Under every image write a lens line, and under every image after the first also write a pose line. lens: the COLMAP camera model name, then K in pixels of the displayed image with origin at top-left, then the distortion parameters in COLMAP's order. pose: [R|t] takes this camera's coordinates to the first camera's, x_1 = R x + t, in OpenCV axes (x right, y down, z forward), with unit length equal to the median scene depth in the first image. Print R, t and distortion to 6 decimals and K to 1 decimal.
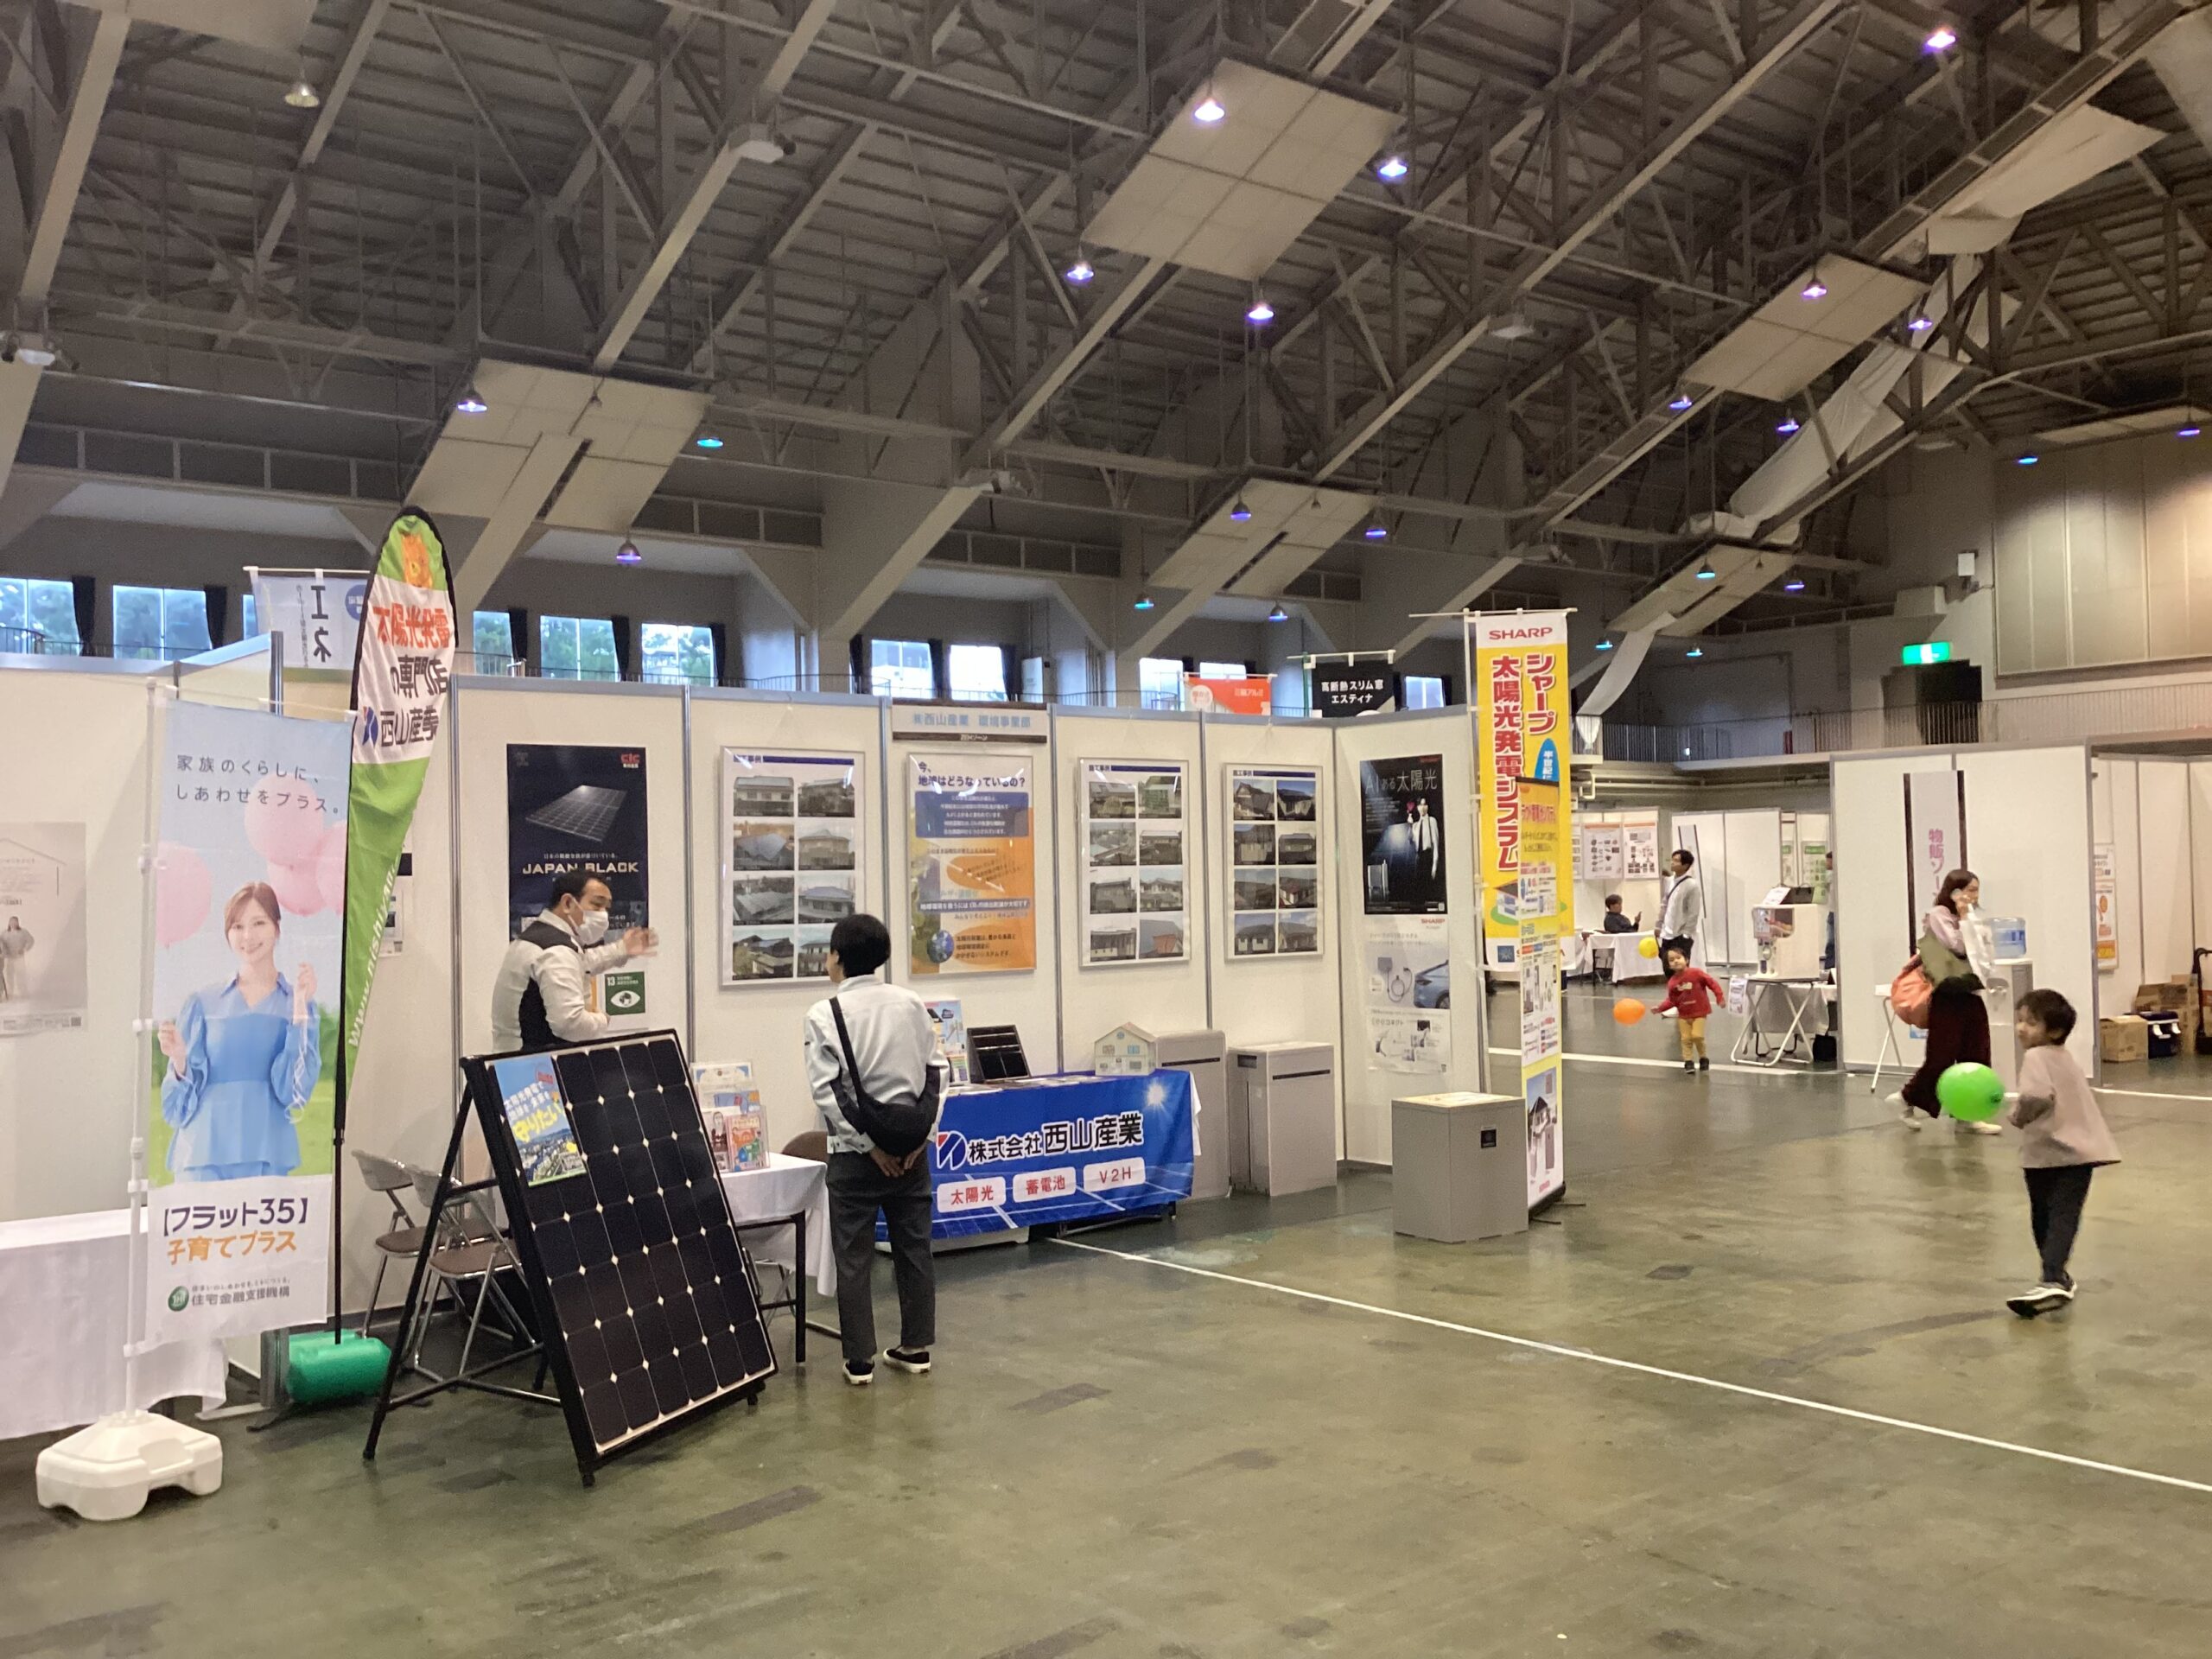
lens RADIAL K [[1982.9, 0, 1104.9], [0, 1982.9, 831.4], [0, 0, 1]] dist [0.066477, -0.049458]
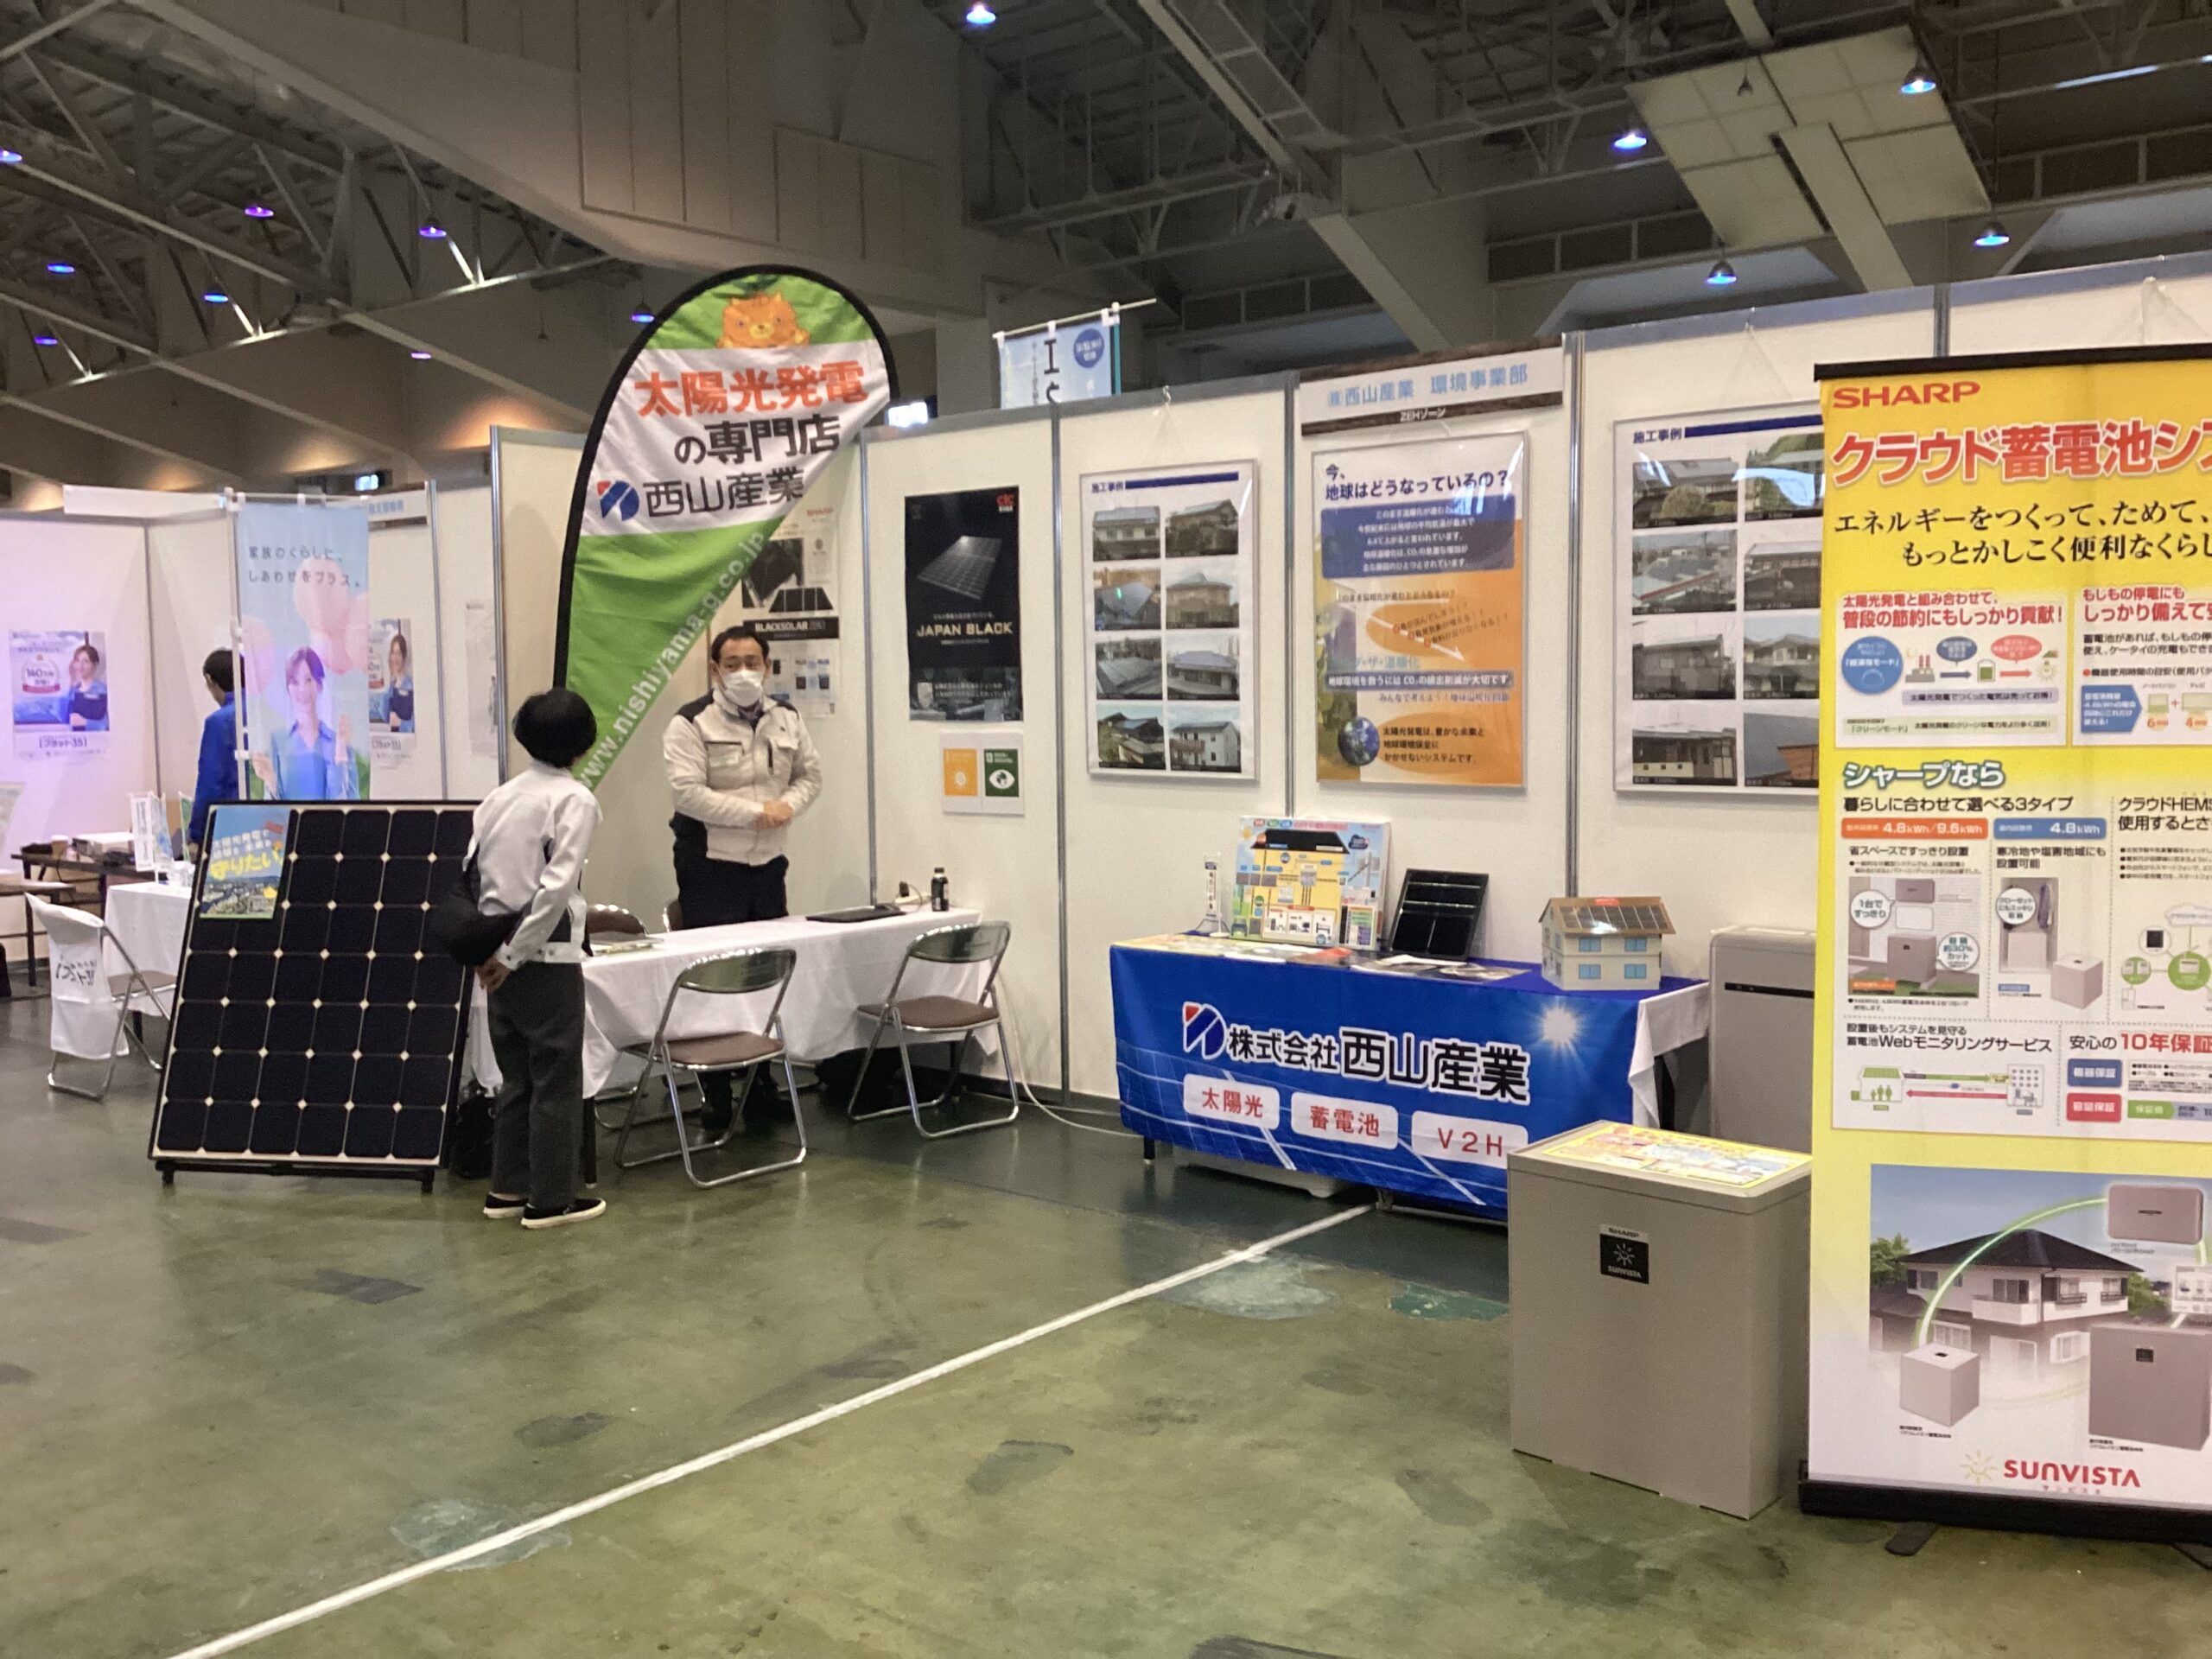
lens RADIAL K [[1982.9, 0, 1092.0], [0, 1982.9, 827.3], [0, 0, 1]] dist [0.066477, -0.049458]
pose [[0.187825, 0.091944, -0.977890, 0.582945], [0.029498, 0.994632, 0.099184, 0.018647], [0.981759, -0.047475, 0.184105, 0.824375]]
